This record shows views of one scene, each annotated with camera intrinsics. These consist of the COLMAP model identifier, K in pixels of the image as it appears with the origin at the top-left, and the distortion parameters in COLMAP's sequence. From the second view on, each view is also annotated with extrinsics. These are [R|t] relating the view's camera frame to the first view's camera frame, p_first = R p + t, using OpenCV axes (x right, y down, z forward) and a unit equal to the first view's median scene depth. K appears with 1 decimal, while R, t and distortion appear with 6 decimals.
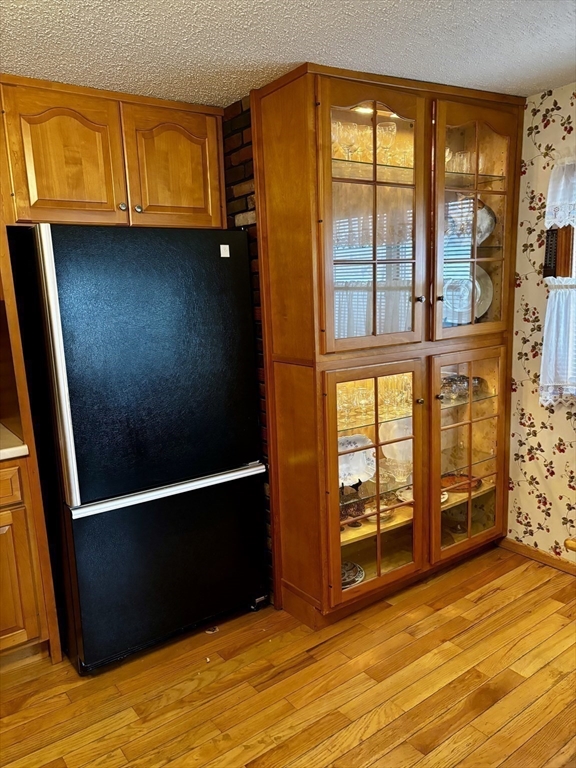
lens RADIAL K [[584.3, 0, 290.3], [0, 584.3, 385.2], [0, 0, 1]] dist [0.039875, -0.003632]
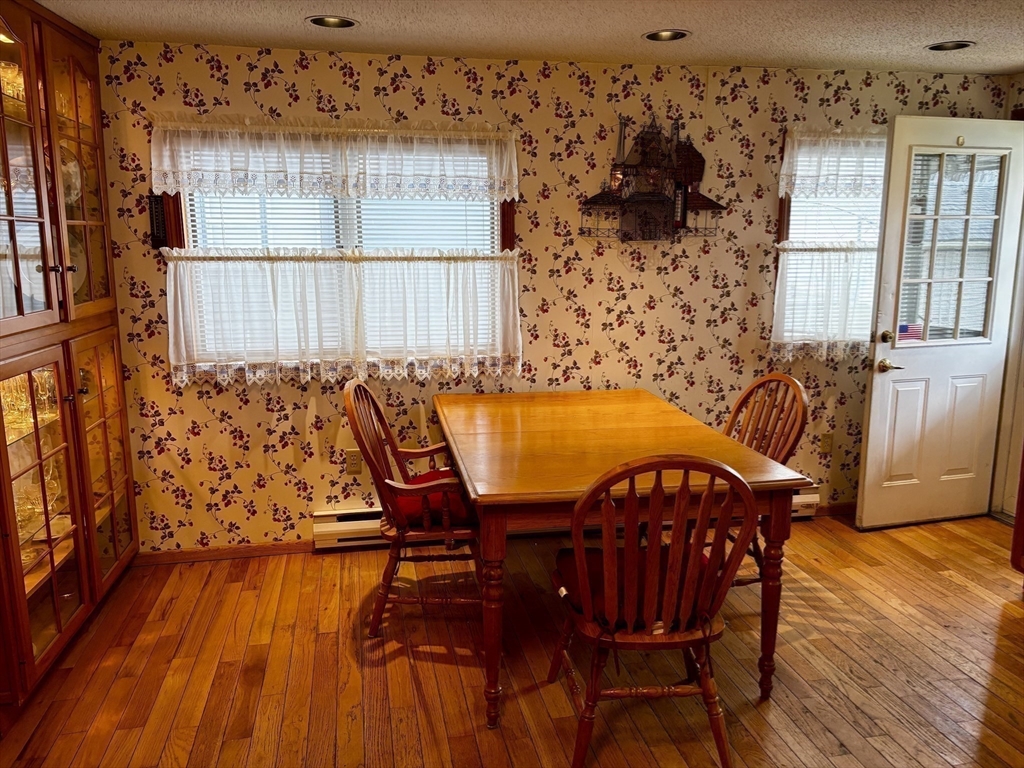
lens RADIAL K [[779.1, 0, 513.9], [0, 779.1, 382.6], [0, 0, 1]] dist [0.039875, -0.003632]
pose [[0.423844, -0.123997, 0.897207, -0.431868], [0.140481, 0.987597, 0.070125, 0.014321], [-0.894774, 0.096319, 0.436006, -0.001297]]
